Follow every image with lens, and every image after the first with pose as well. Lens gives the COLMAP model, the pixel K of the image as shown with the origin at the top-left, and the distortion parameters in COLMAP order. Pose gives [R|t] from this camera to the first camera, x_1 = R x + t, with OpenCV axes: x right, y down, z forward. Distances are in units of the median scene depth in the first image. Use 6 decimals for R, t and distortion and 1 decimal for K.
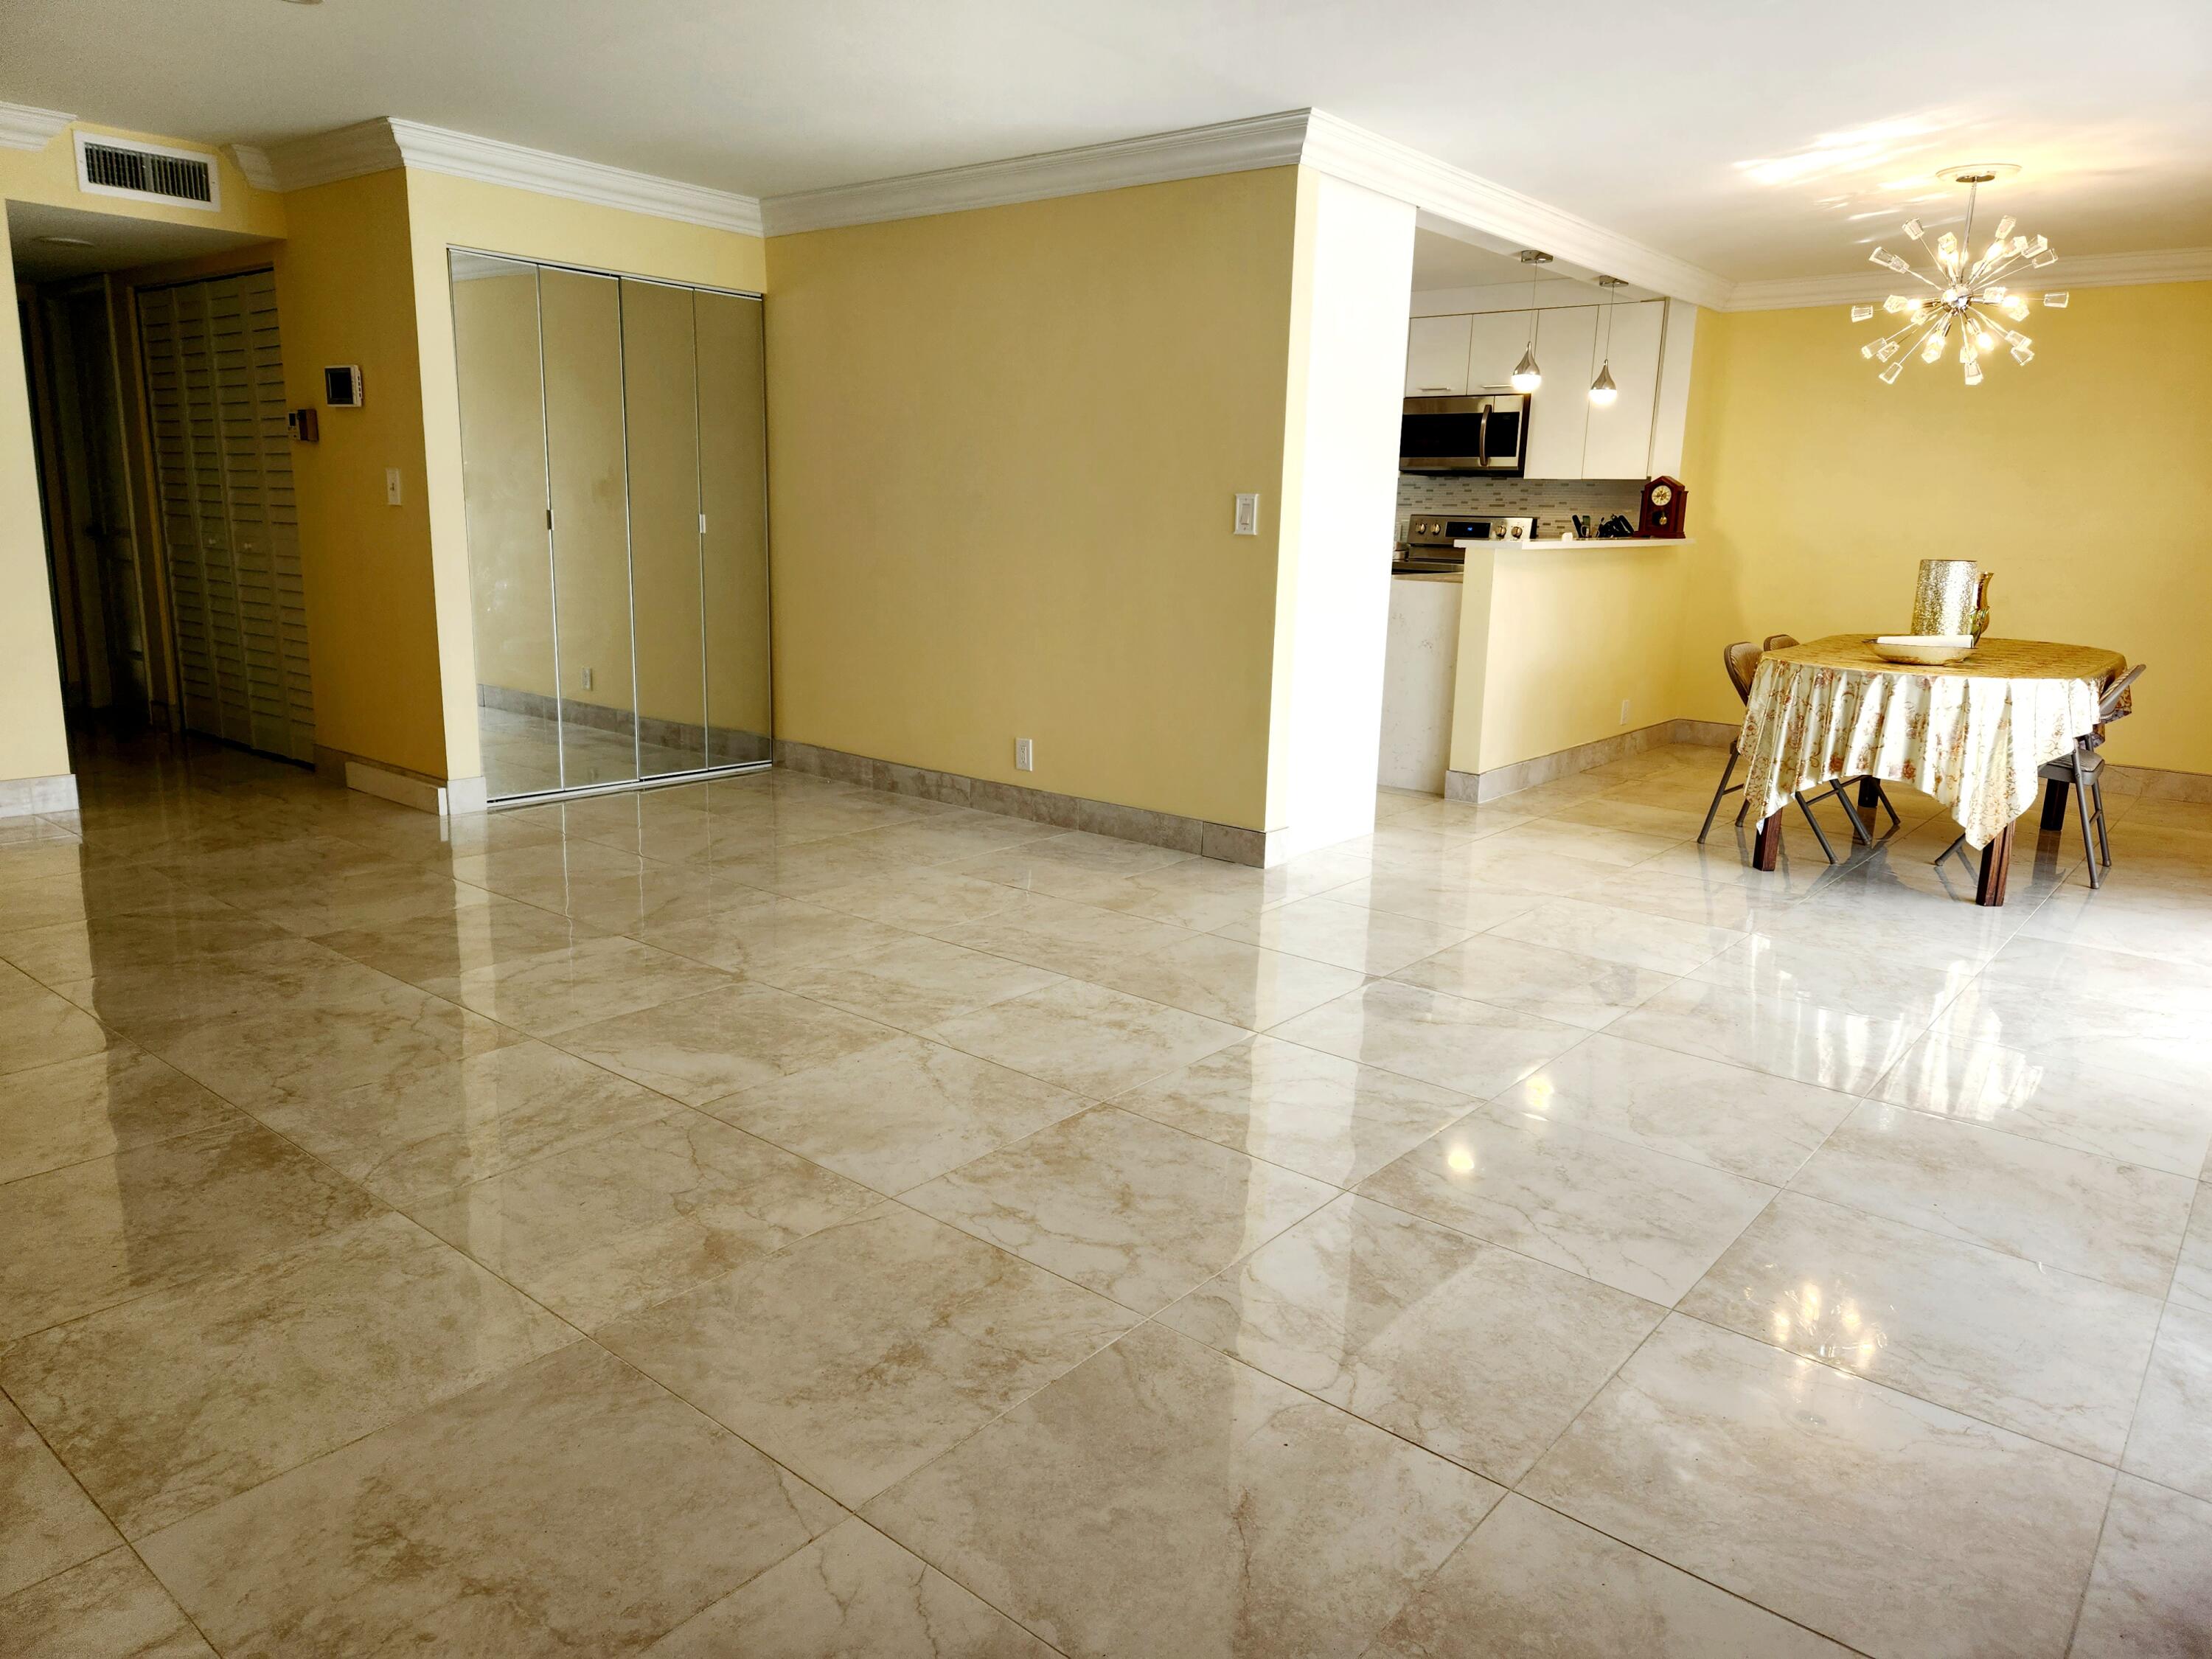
lens RADIAL K [[1476.5, 0, 1113.3], [0, 1476.5, 823.1], [0, 0, 1]] dist [0.040275, -0.003527]
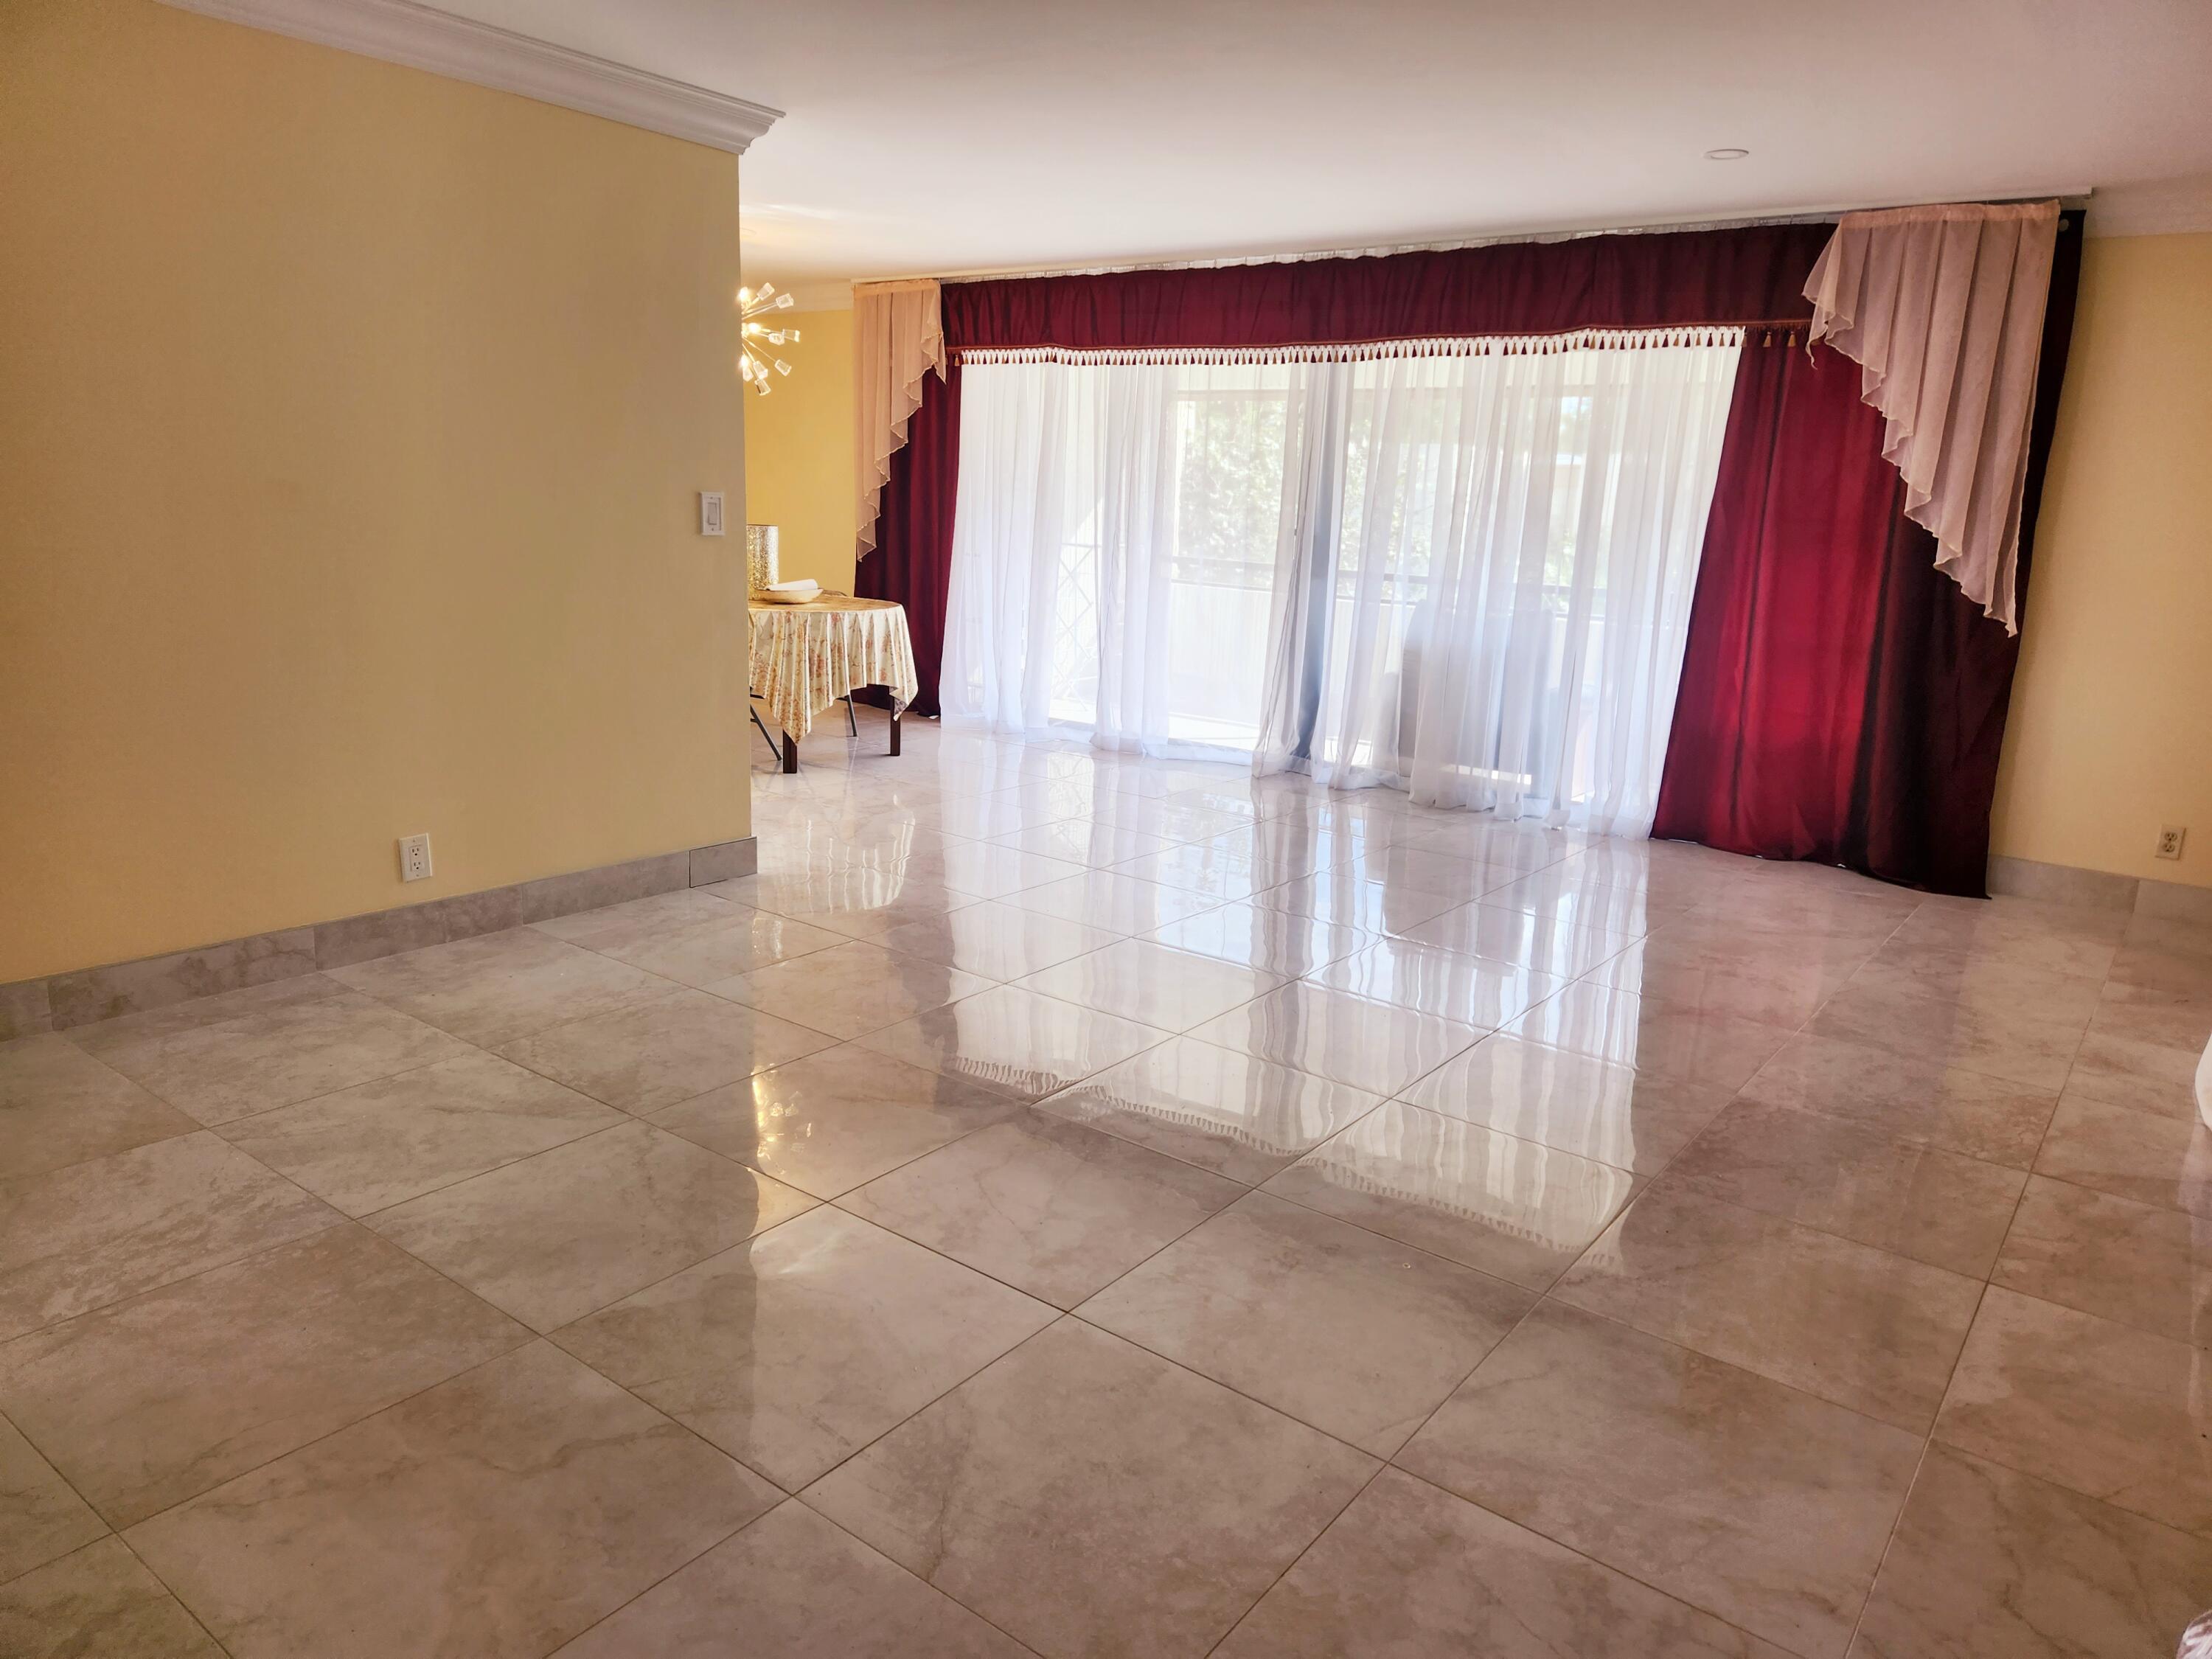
lens RADIAL K [[1476.5, 0, 1114.3], [0, 1476.5, 828.8], [0, 0, 1]] dist [0.040275, -0.003527]
pose [[-0.036154, -0.248432, 0.967974, -0.852643], [0.174021, 0.952244, 0.250894, -0.203207], [-0.984078, 0.177519, 0.008805, 0.749324]]
